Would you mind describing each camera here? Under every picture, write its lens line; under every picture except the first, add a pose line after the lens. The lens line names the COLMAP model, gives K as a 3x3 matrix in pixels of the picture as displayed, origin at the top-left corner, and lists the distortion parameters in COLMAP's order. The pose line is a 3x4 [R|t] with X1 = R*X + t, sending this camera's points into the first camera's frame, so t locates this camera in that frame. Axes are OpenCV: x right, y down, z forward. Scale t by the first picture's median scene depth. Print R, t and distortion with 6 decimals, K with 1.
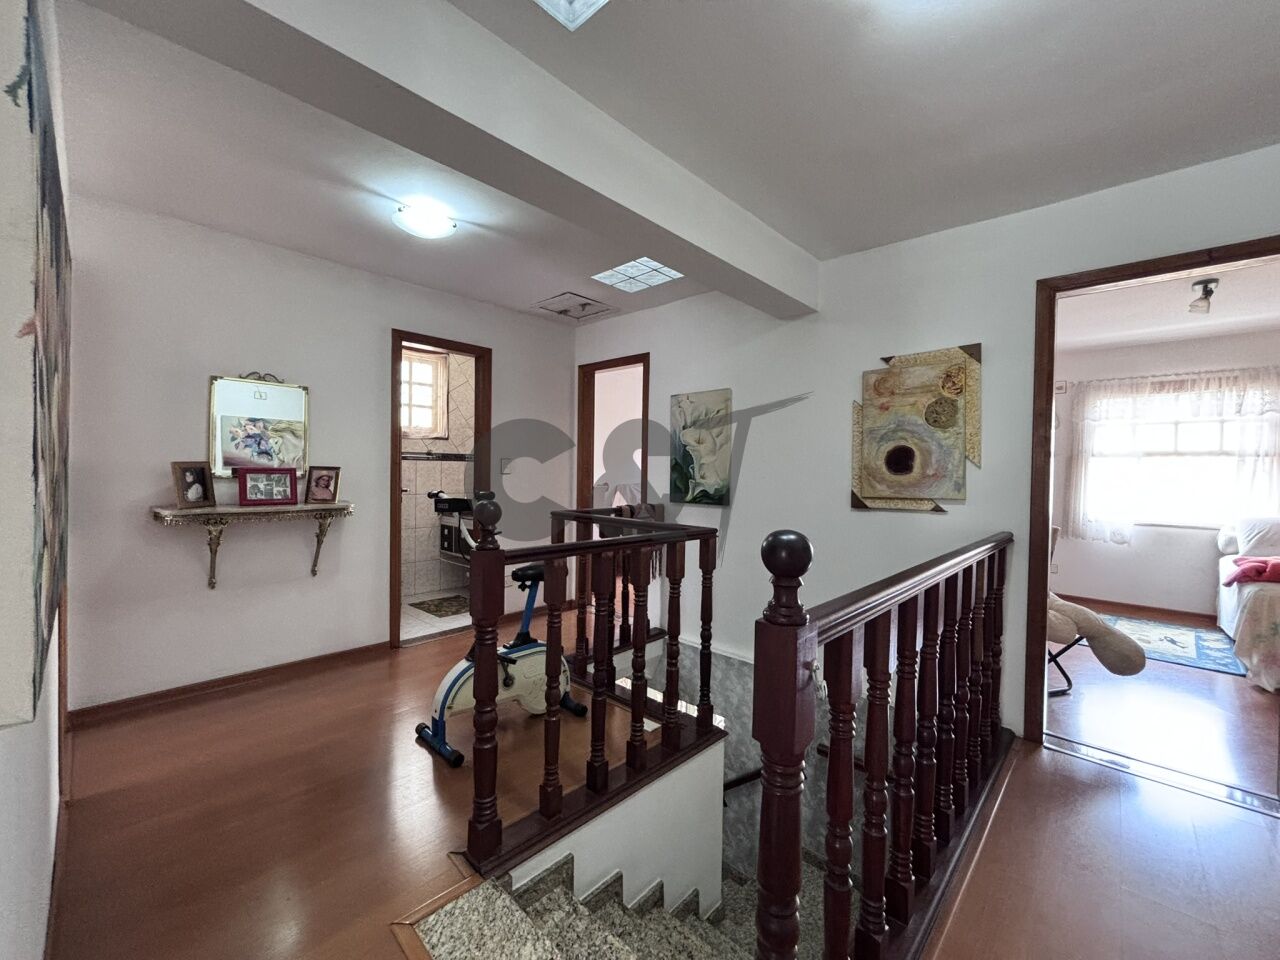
lens RADIAL K [[515.7, 0, 641.4], [0, 515.7, 483.4], [0, 0, 1]] dist [-0.001404, 0.000944]
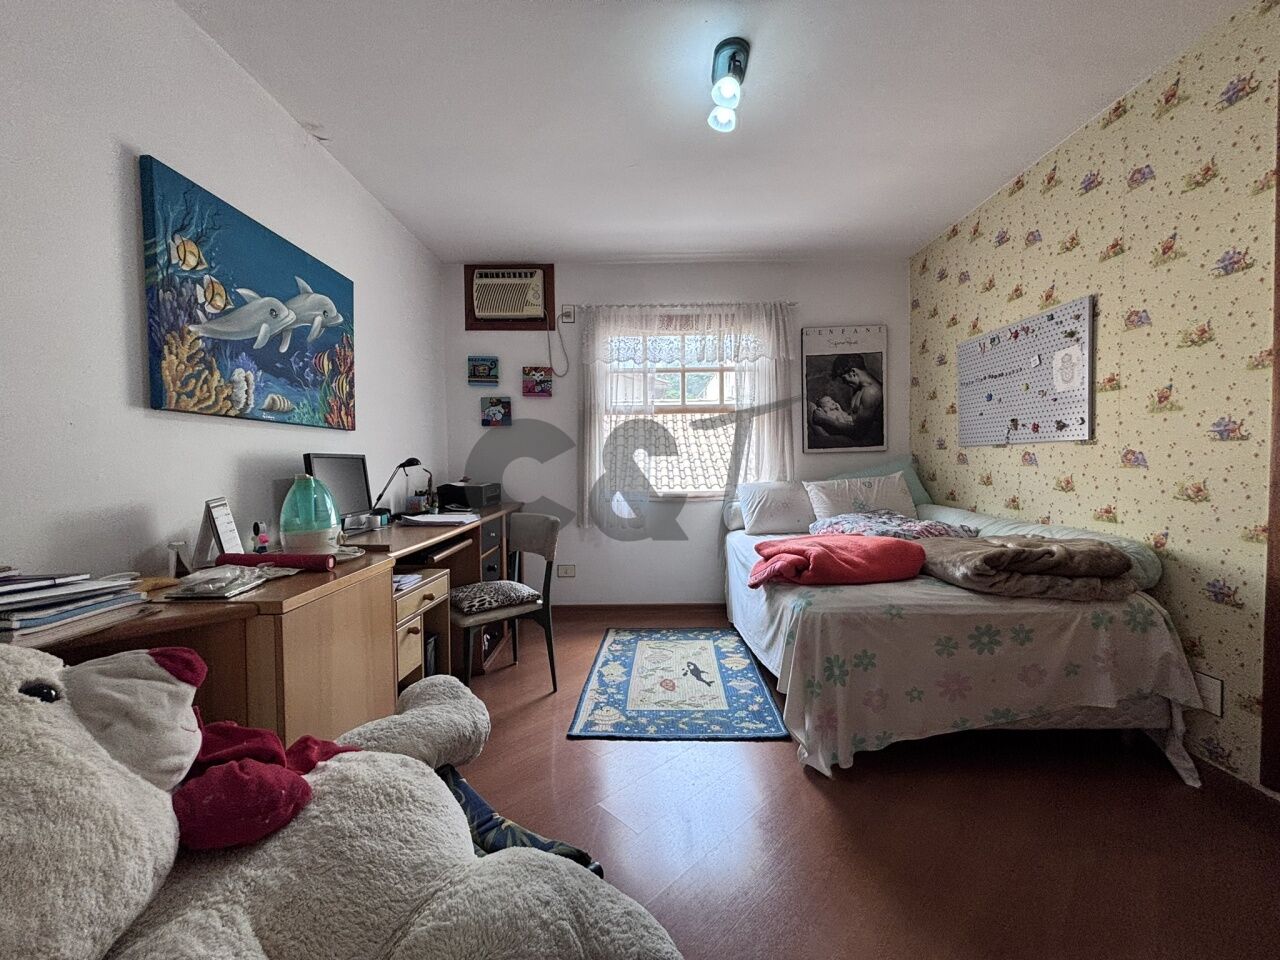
lens RADIAL K [[515.7, 0, 634.2], [0, 515.7, 478.9], [0, 0, 1]] dist [-0.001404, 0.000944]
pose [[0.741799, -0.040417, 0.669403, 0.441634], [0.033992, 0.999165, 0.022659, 0.029218], [-0.669760, 0.005946, 0.742554, 0.461210]]
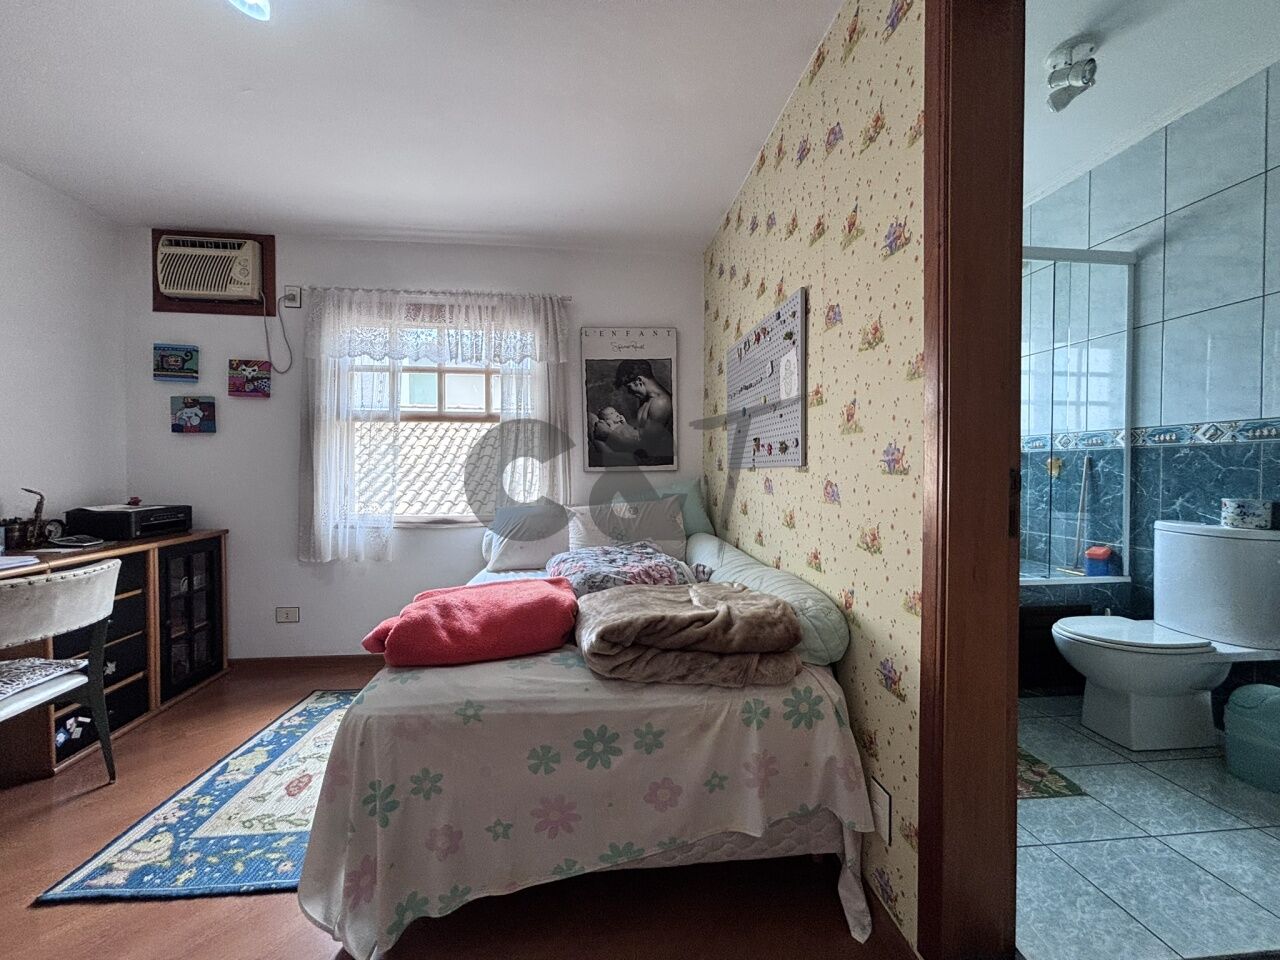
lens RADIAL K [[515.7, 0, 637.0], [0, 515.7, 479.8], [0, 0, 1]] dist [-0.001404, 0.000944]
pose [[0.660768, -0.020593, 0.750307, 0.701205], [0.021918, 0.999727, 0.008136, 0.022531], [-0.750270, 0.011069, 0.661039, 0.372960]]
